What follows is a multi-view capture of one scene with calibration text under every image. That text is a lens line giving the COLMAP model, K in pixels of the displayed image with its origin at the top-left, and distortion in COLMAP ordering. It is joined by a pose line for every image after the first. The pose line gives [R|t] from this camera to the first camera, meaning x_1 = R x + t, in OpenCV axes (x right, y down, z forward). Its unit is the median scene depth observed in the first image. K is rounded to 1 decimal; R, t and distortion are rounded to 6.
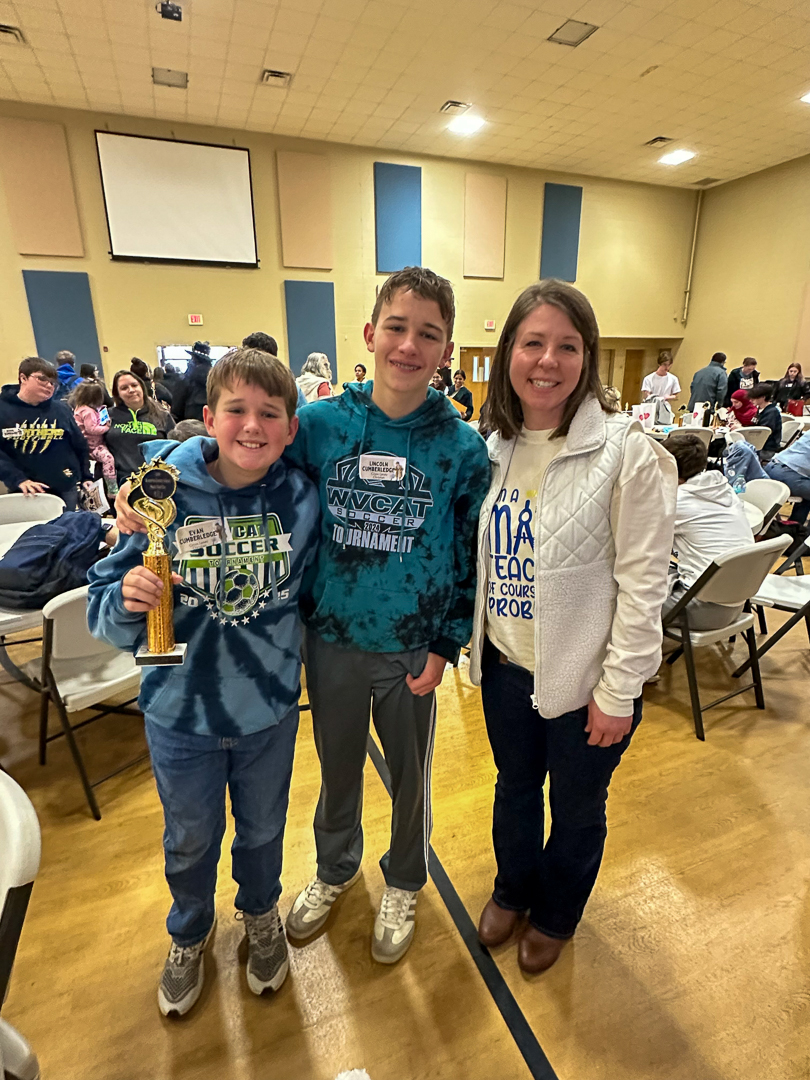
lens RADIAL K [[568.0, 0, 407.5], [0, 568.0, 546.6], [0, 0, 1]] dist [-0.004103, 0.001265]
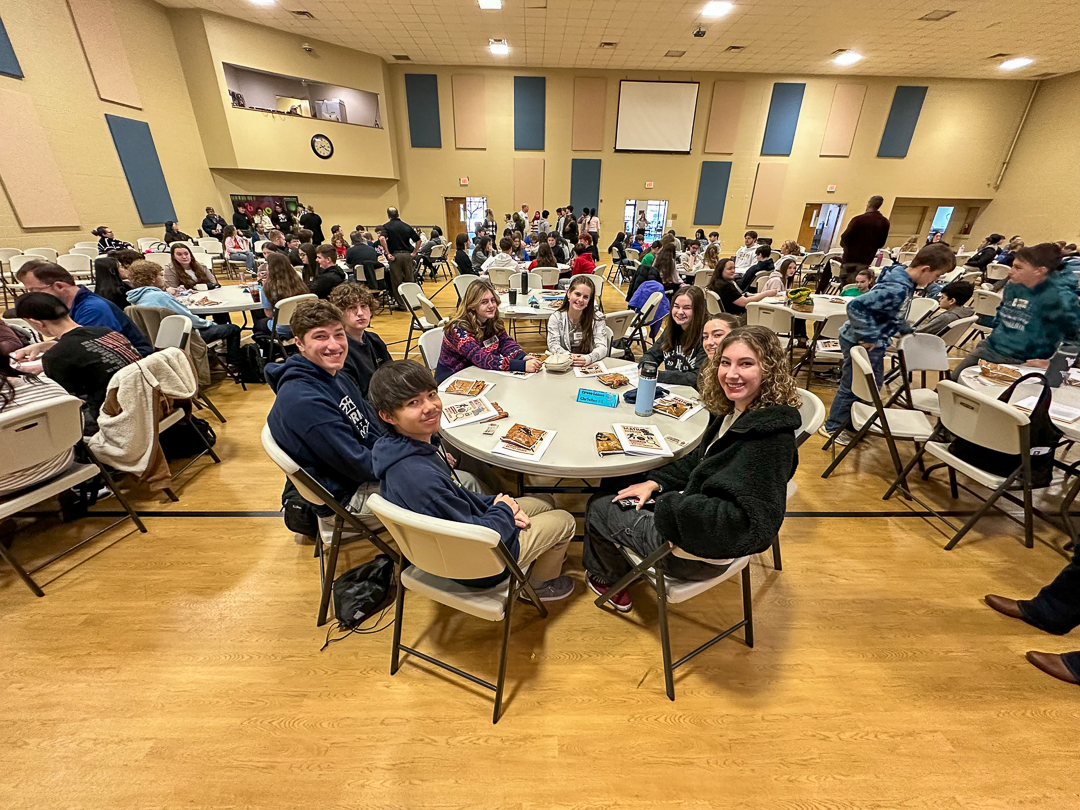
lens RADIAL K [[430.7, 0, 543.9], [0, 430.7, 407.2], [0, 0, 1]] dist [-0.001933, -0.000484]
pose [[0.935043, 0.172823, -0.309559, -0.129850], [-0.131506, 0.979923, 0.149856, 0.124860], [0.329243, -0.099413, 0.938997, -0.437557]]
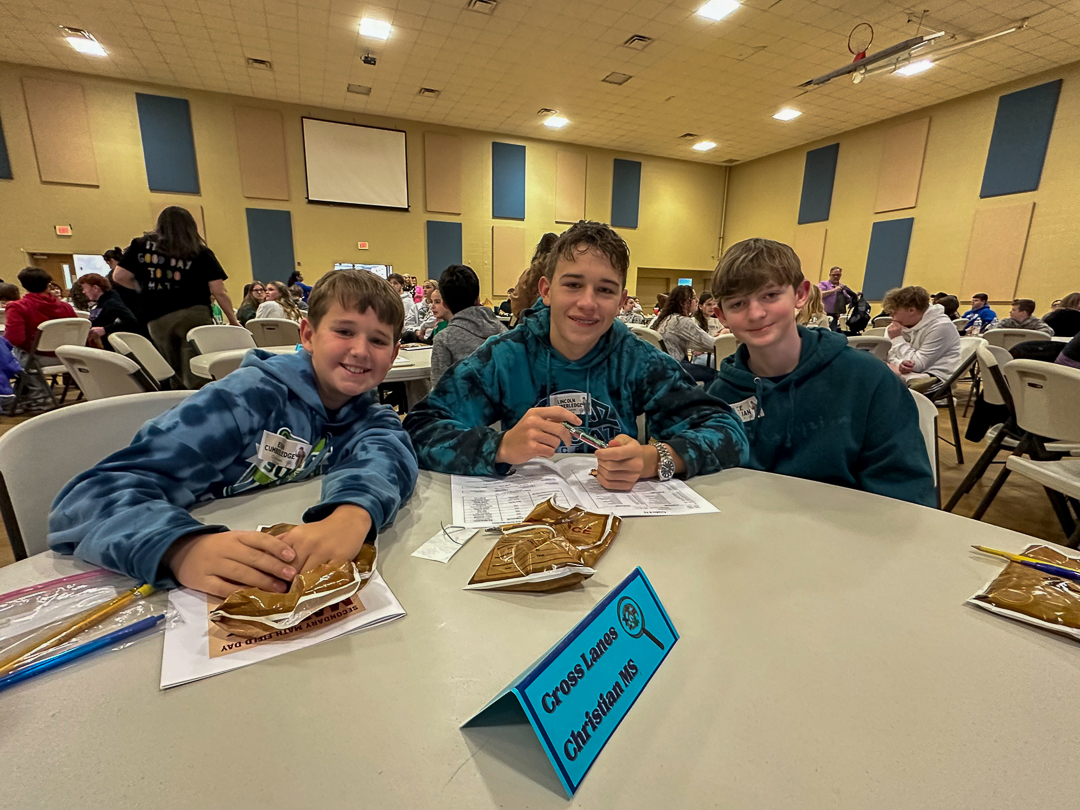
lens RADIAL K [[514.7, 0, 534.5], [0, 514.7, 424.8], [0, 0, 1]] dist [0.001223, -0.000502]
pose [[0.999239, 0.020637, 0.033104, 0.017096], [-0.018627, 0.998028, -0.059939, 0.105082], [-0.034275, 0.059277, 0.997653, -0.245561]]
